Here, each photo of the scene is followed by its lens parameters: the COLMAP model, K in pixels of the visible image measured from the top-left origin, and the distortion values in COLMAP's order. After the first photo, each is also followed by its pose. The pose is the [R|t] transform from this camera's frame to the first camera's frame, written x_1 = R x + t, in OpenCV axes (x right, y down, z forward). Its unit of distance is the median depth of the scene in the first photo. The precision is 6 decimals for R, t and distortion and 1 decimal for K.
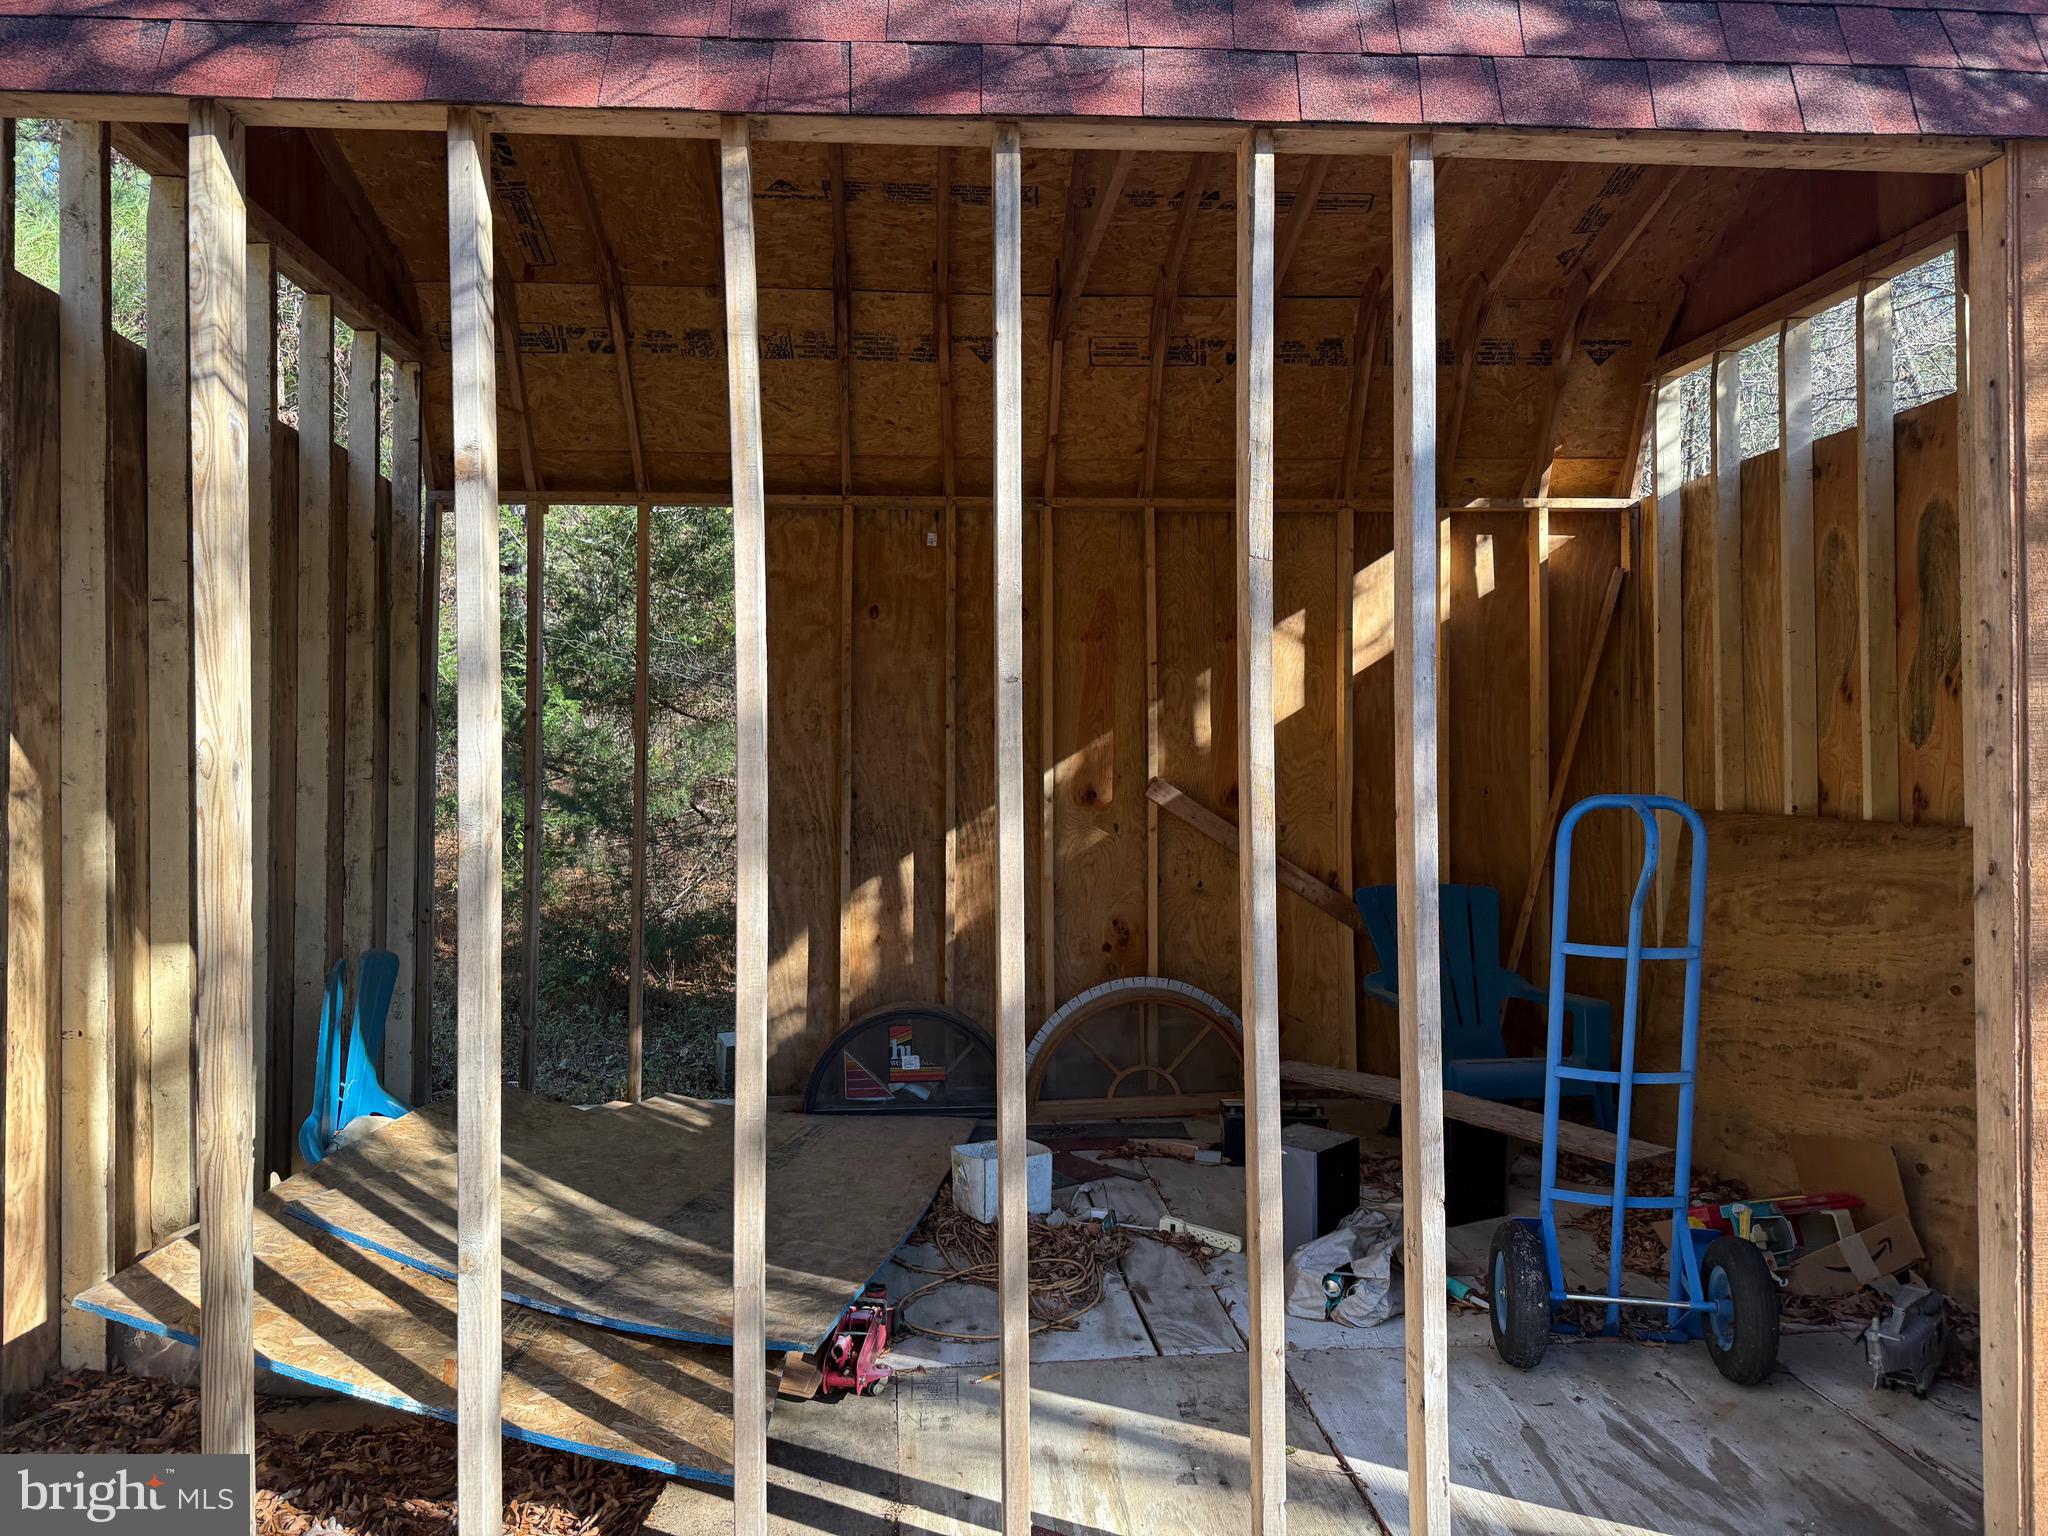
lens RADIAL K [[1445.4, 0, 1025.2], [0, 1445.4, 747.7], [0, 0, 1]] dist [0.042756, -0.059888]
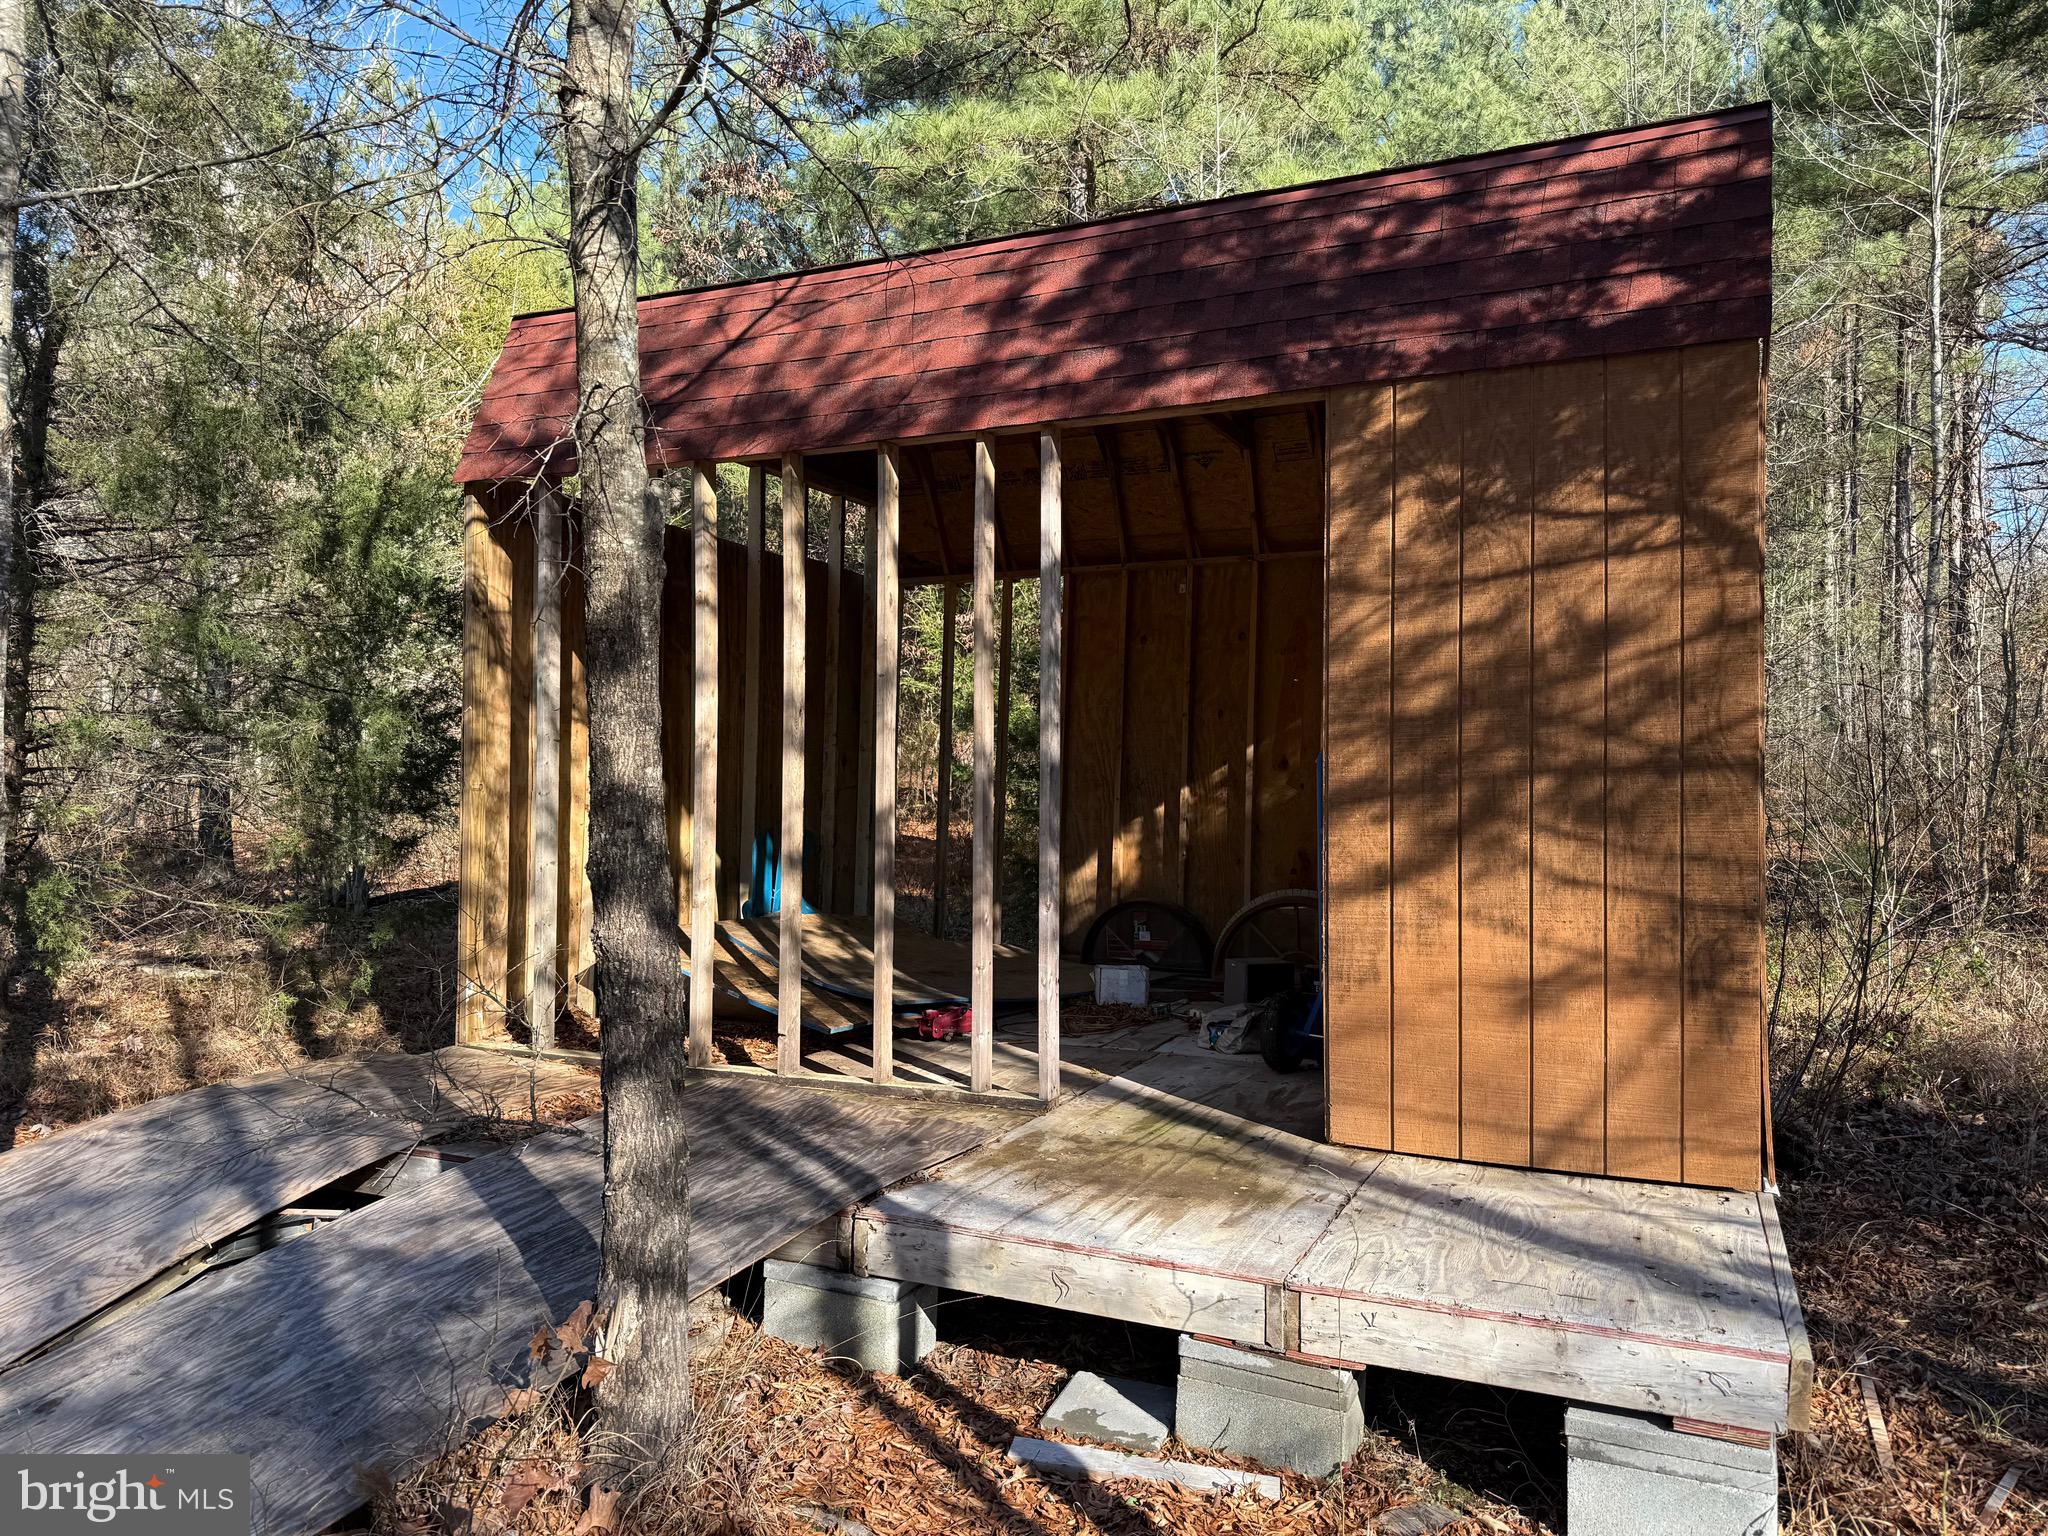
lens RADIAL K [[1445.4, 0, 1018.0], [0, 1445.4, 780.1], [0, 0, 1]] dist [0.042756, -0.059888]
pose [[0.862532, 0.010190, -0.505901, 1.002030], [-0.004613, 0.999914, 0.012276, 0.061178], [0.505982, -0.008254, 0.862504, -0.664254]]
